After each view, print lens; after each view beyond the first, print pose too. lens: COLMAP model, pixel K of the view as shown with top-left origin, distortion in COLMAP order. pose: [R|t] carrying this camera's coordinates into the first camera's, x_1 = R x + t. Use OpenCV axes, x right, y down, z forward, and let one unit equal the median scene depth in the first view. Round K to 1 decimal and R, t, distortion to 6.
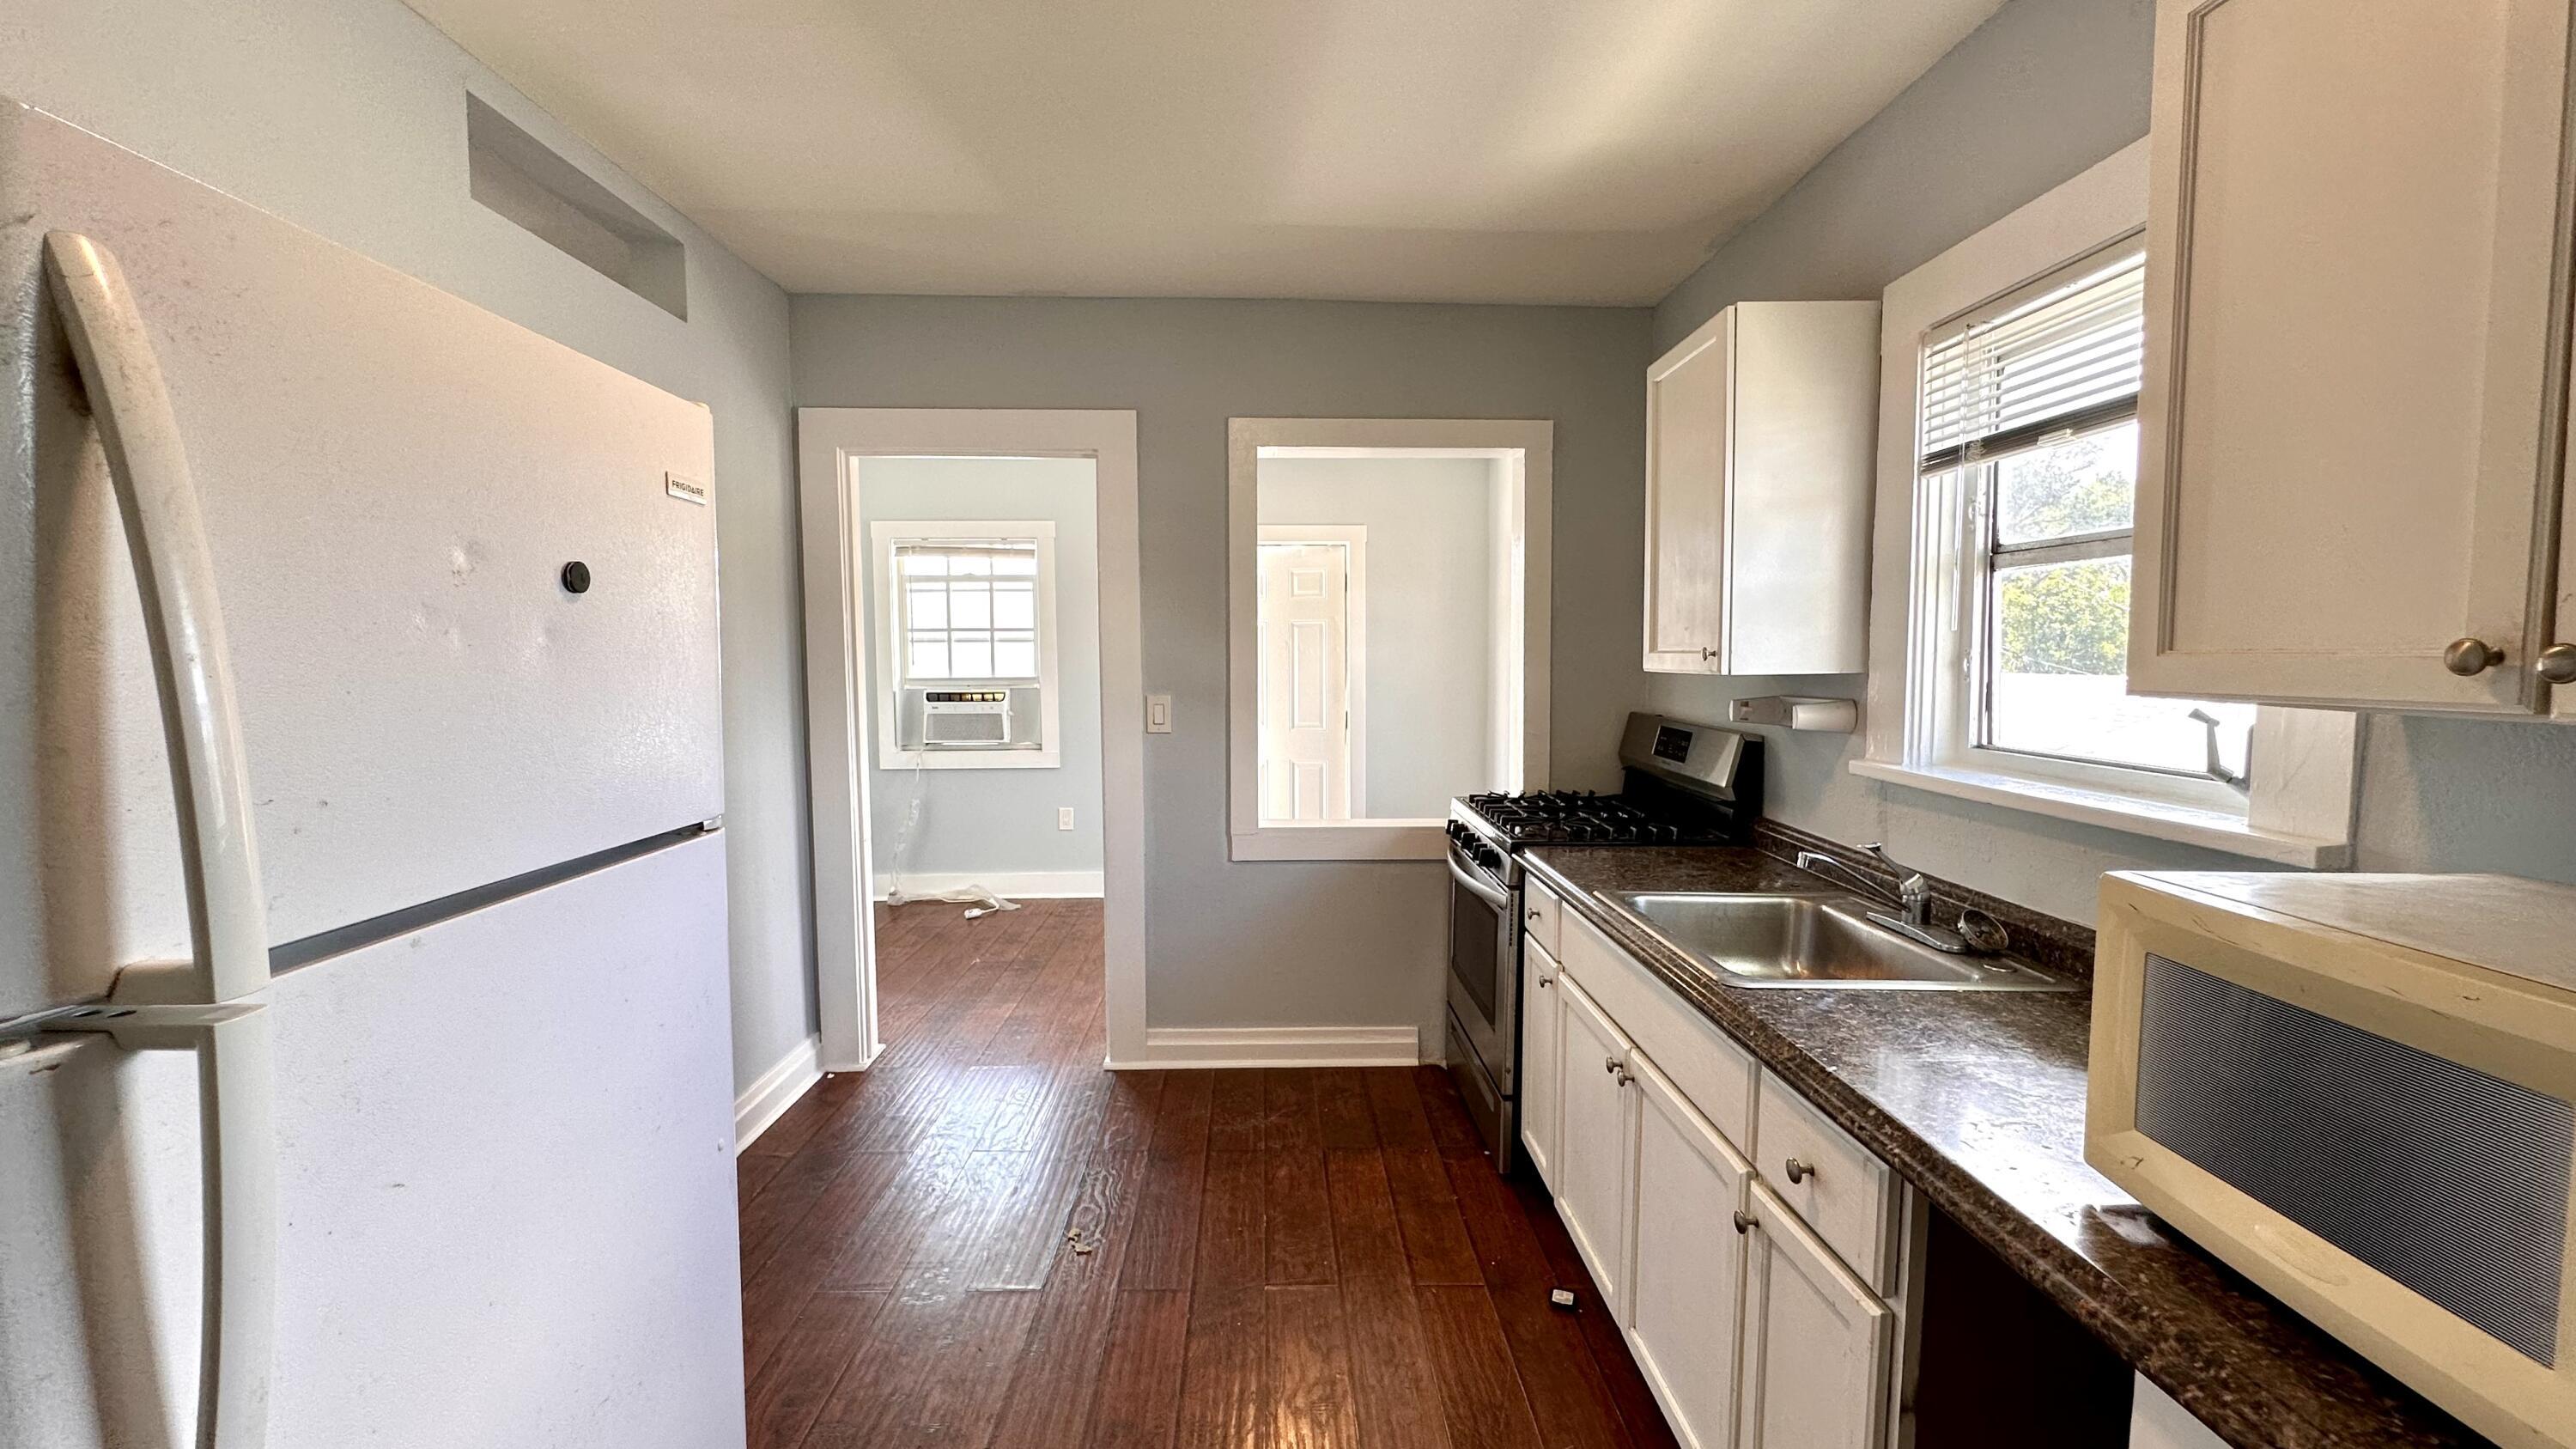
lens RADIAL K [[1029.5, 0, 1289.2], [0, 1029.5, 728.8], [0, 0, 1]] dist [-0.004113, 0.001060]
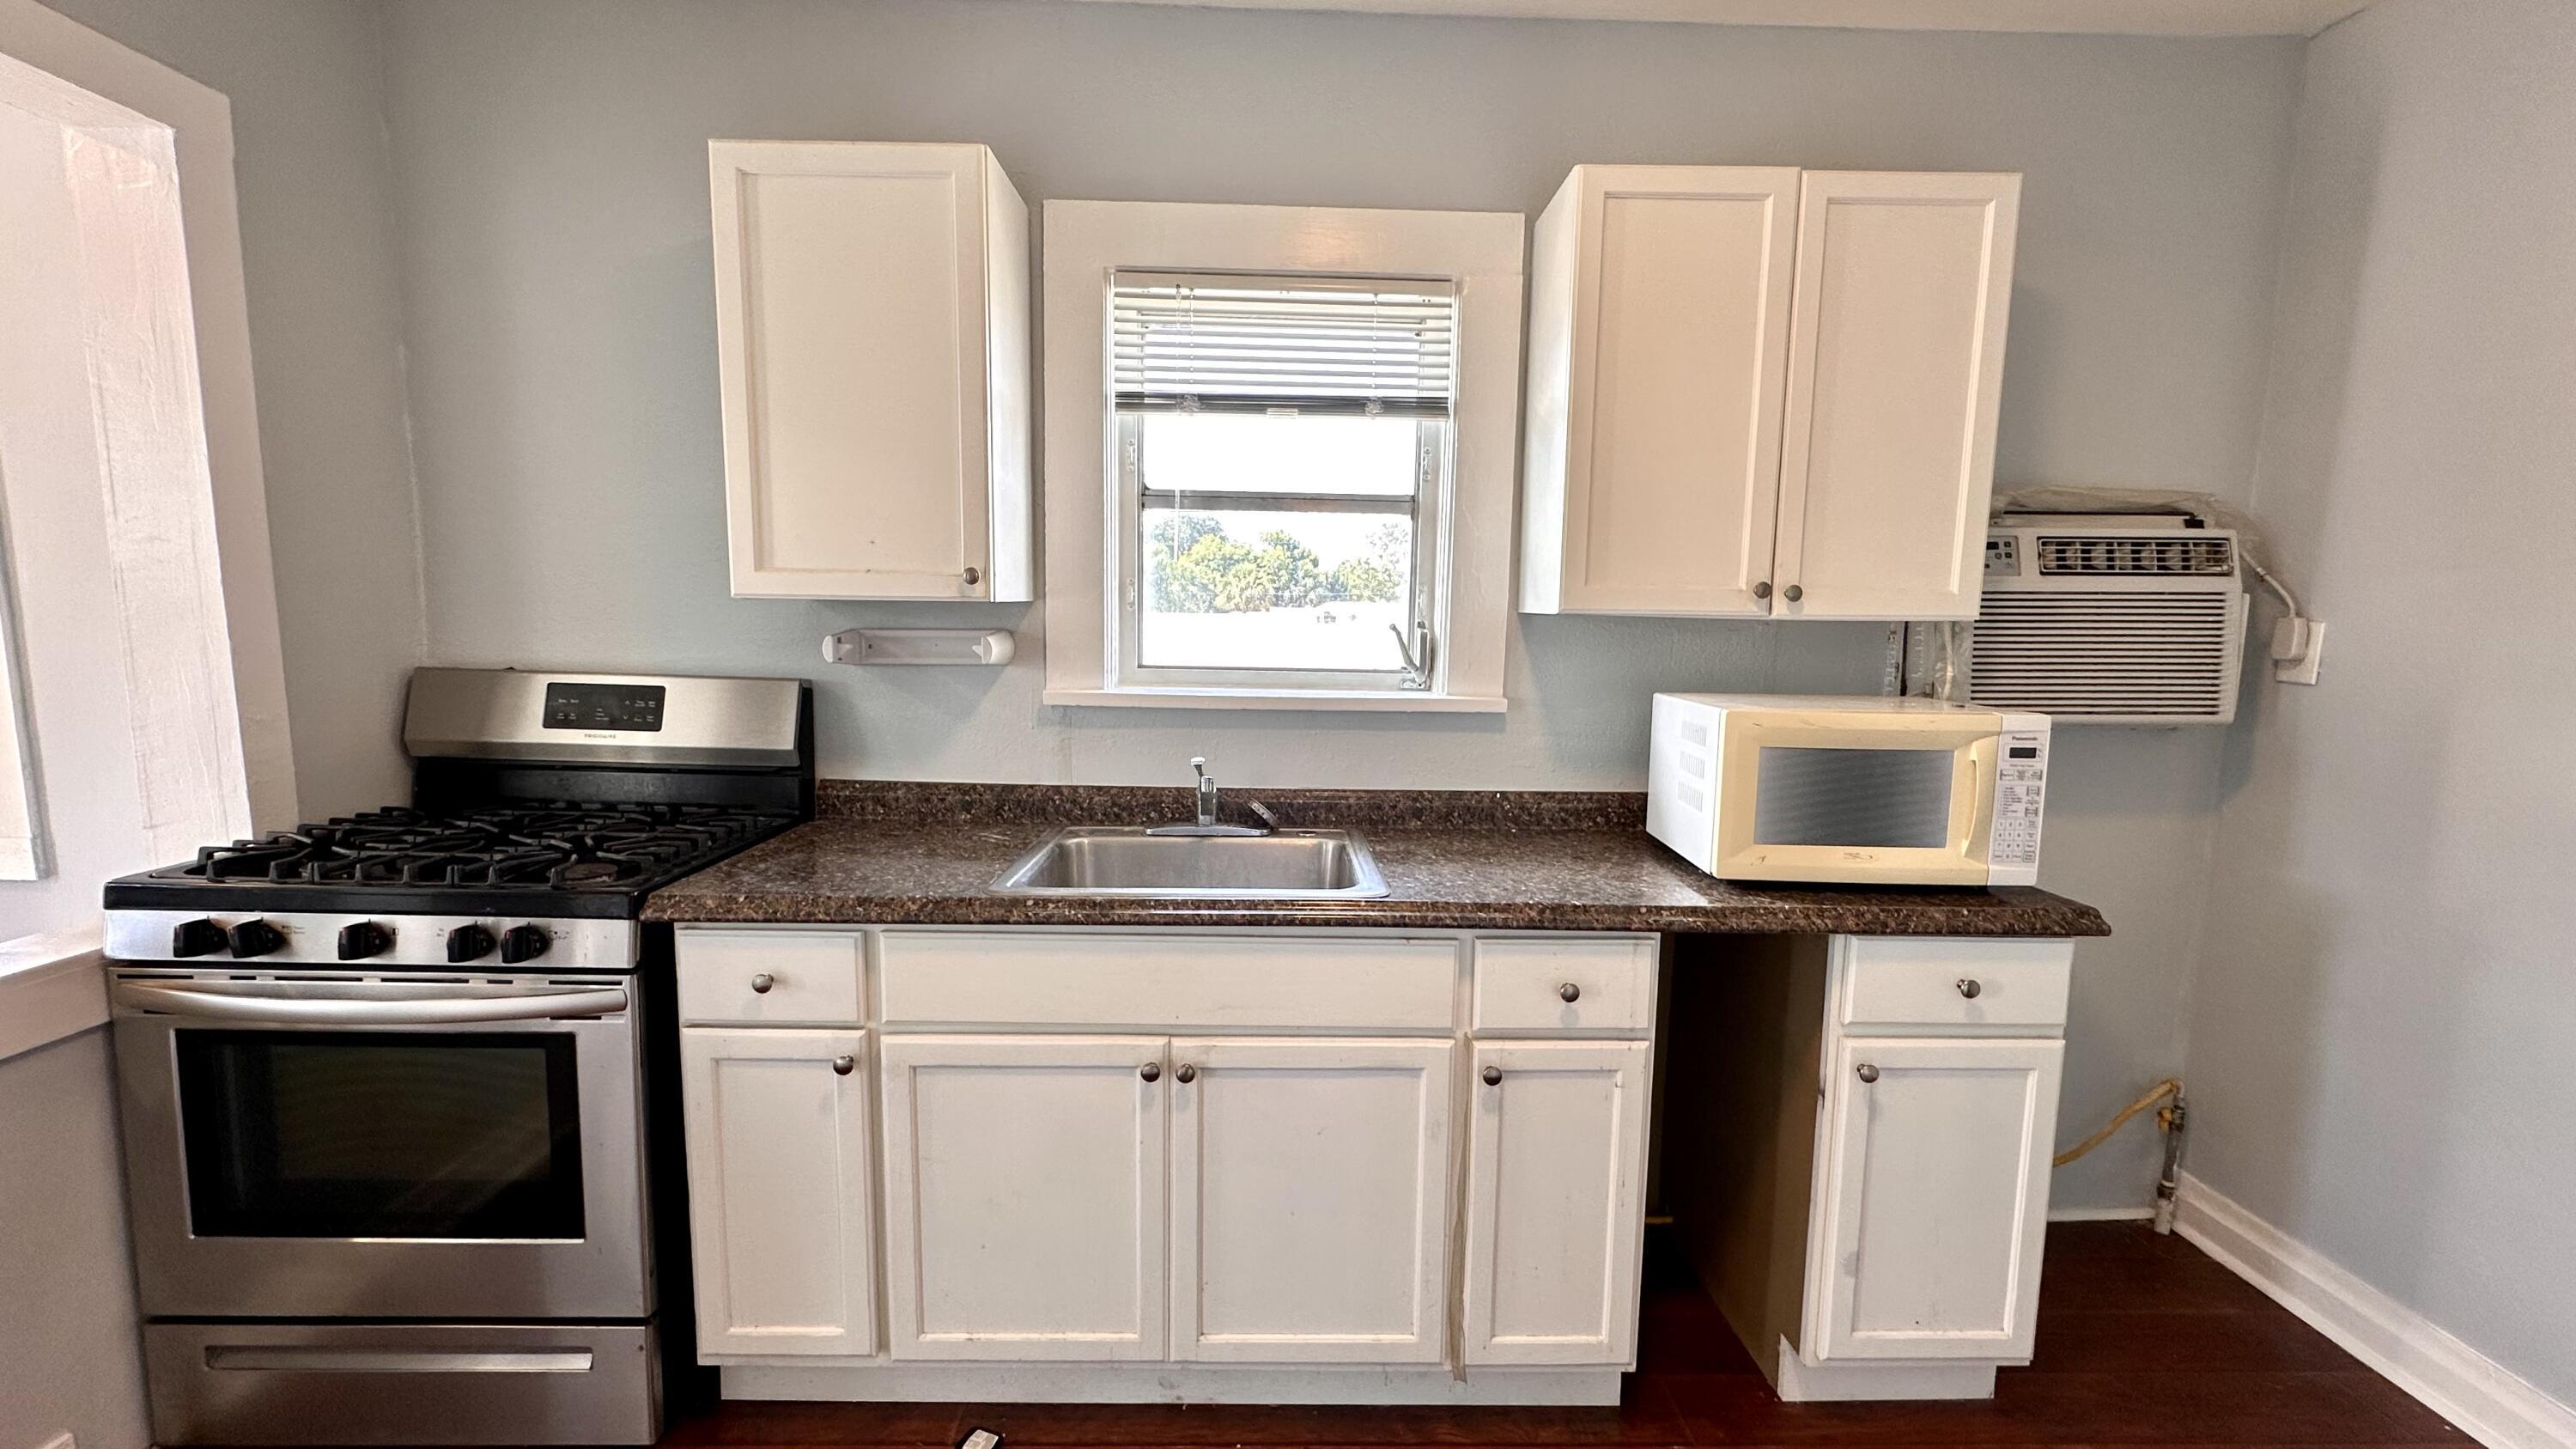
lens RADIAL K [[1029.5, 0, 1288.4], [0, 1029.5, 728.4], [0, 0, 1]] dist [-0.004113, 0.001060]
pose [[0.008058, -0.115024, 0.993330, -0.288686], [0.056877, 0.991807, 0.114386, -0.022295], [-0.998349, 0.055576, 0.014534, 0.520406]]
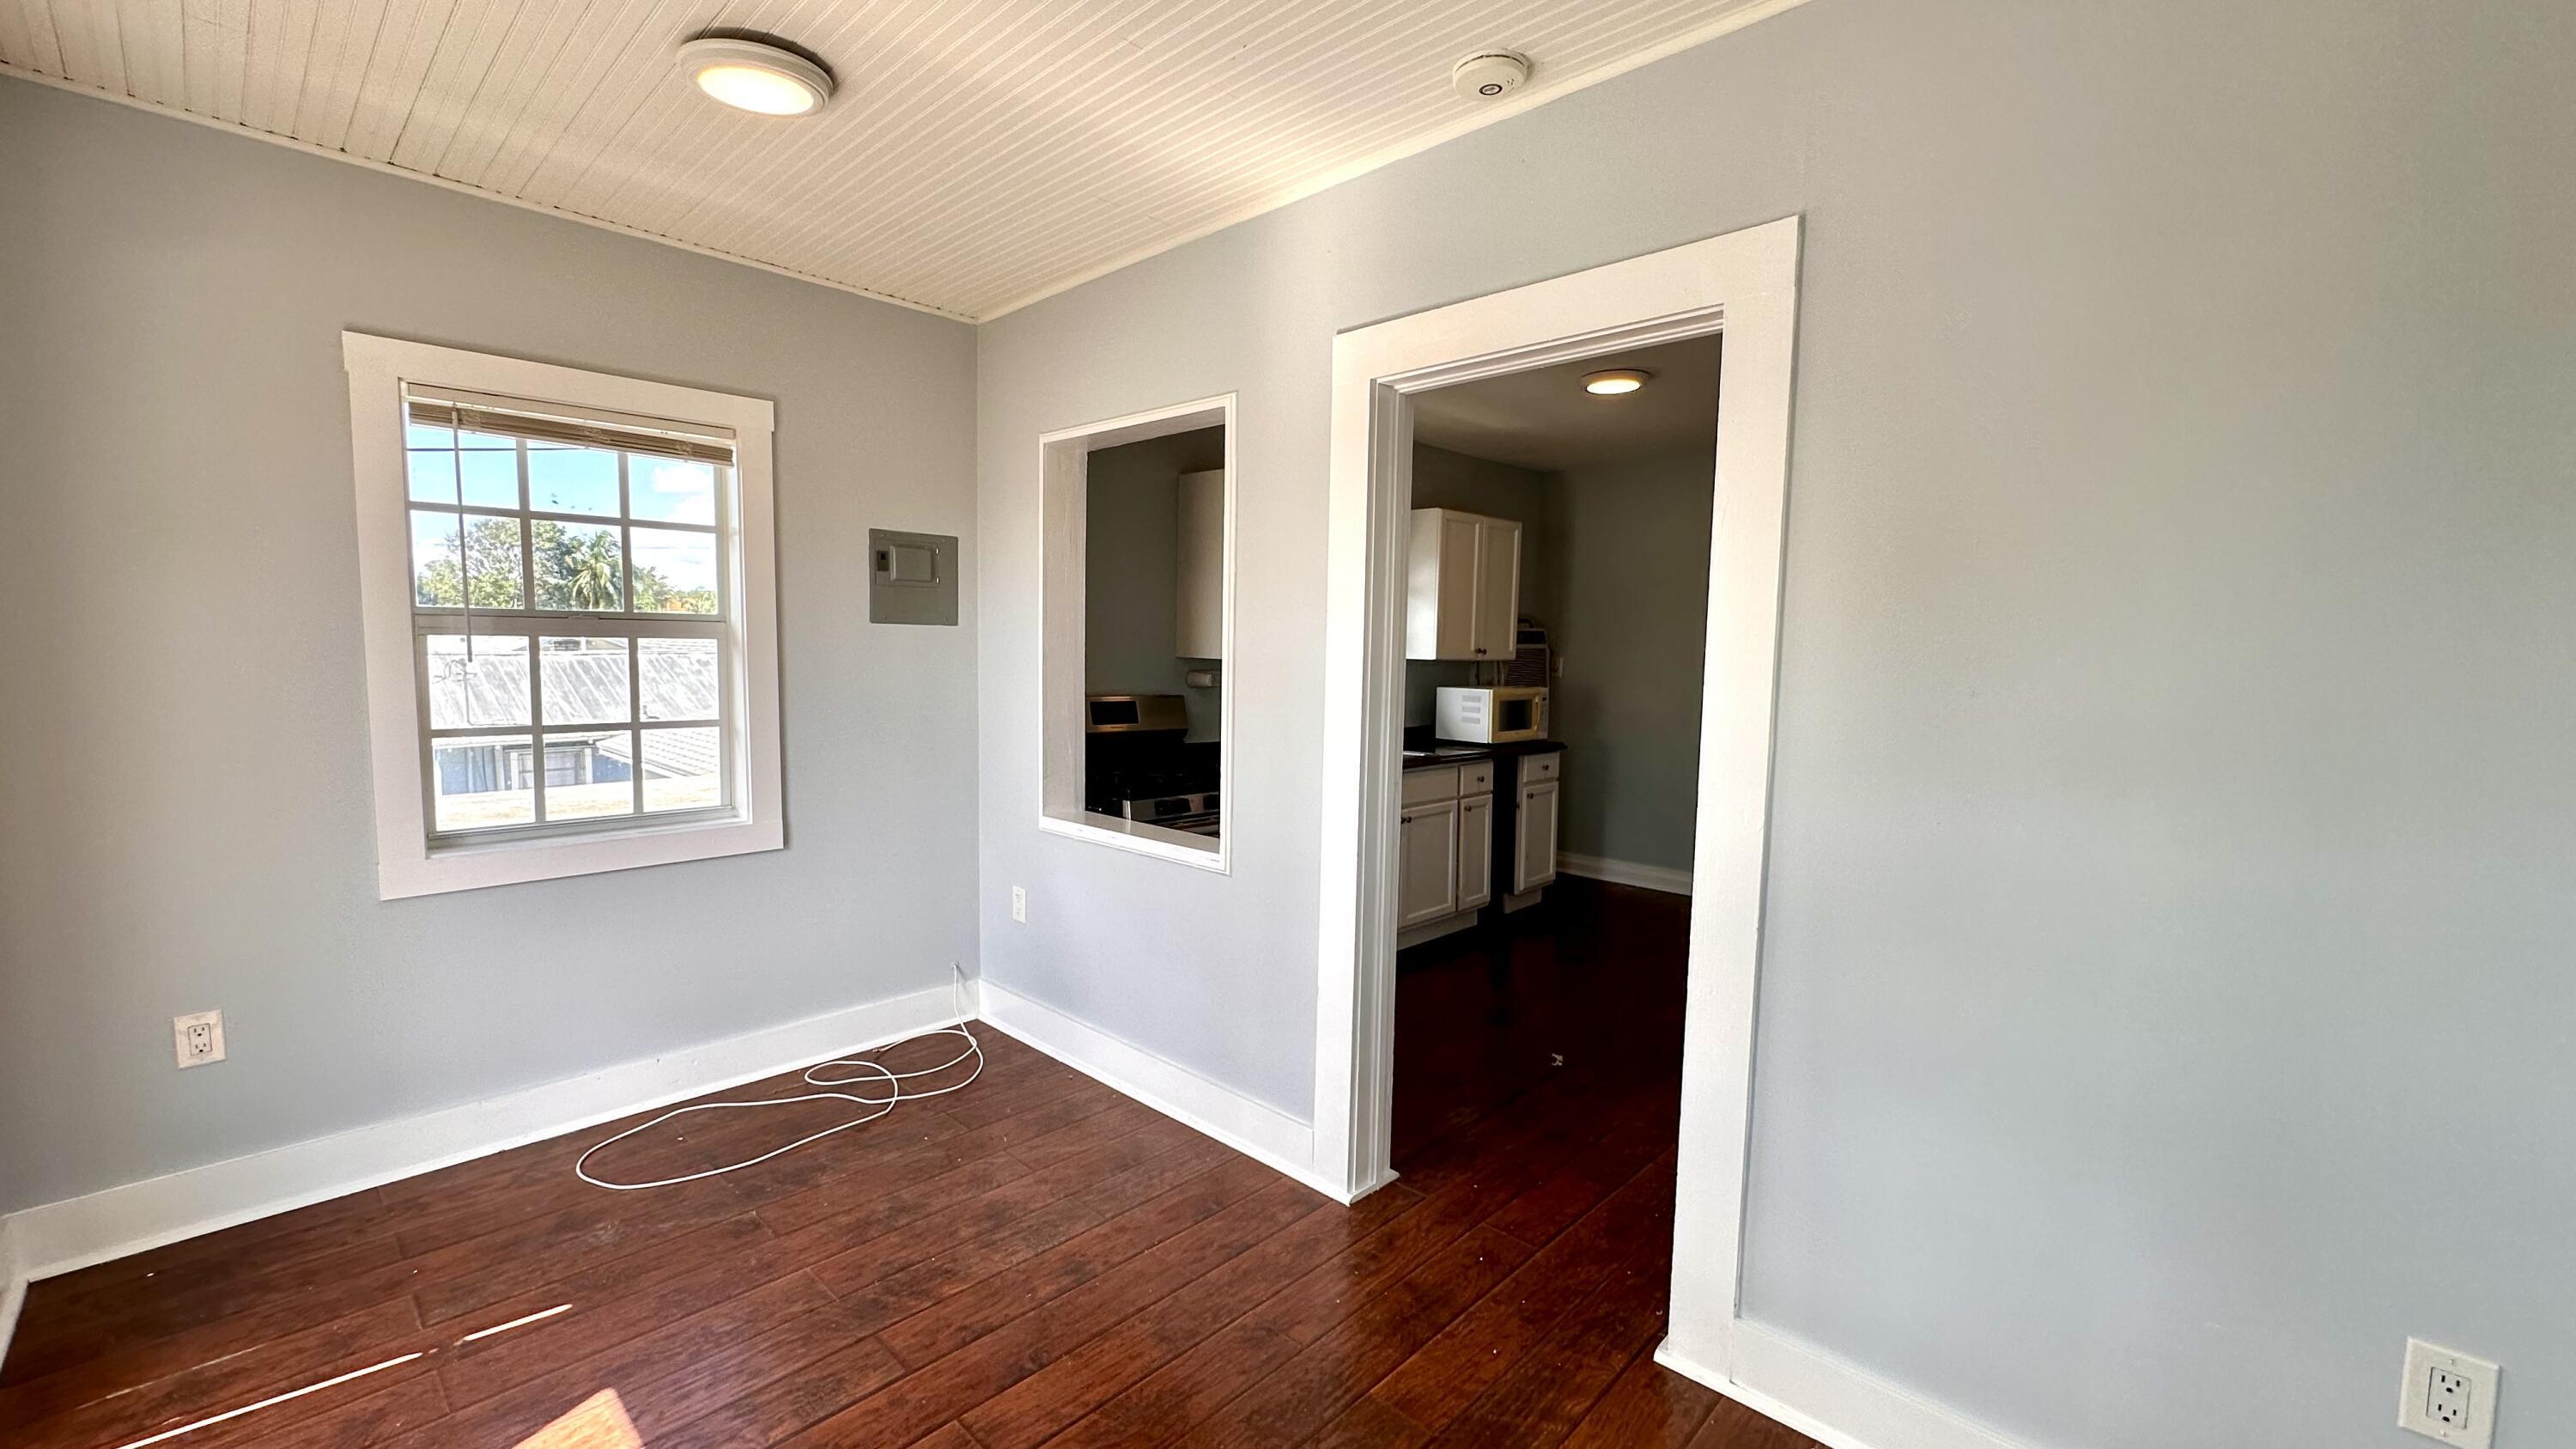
lens RADIAL K [[1029.5, 0, 1286.6], [0, 1029.5, 728.8], [0, 0, 1]] dist [-0.004113, 0.001060]
pose [[-0.703246, -0.072345, 0.707256, -0.717887], [0.034367, 0.990187, 0.135459, -0.134758], [-0.710115, 0.119567, -0.693859, 1.717125]]
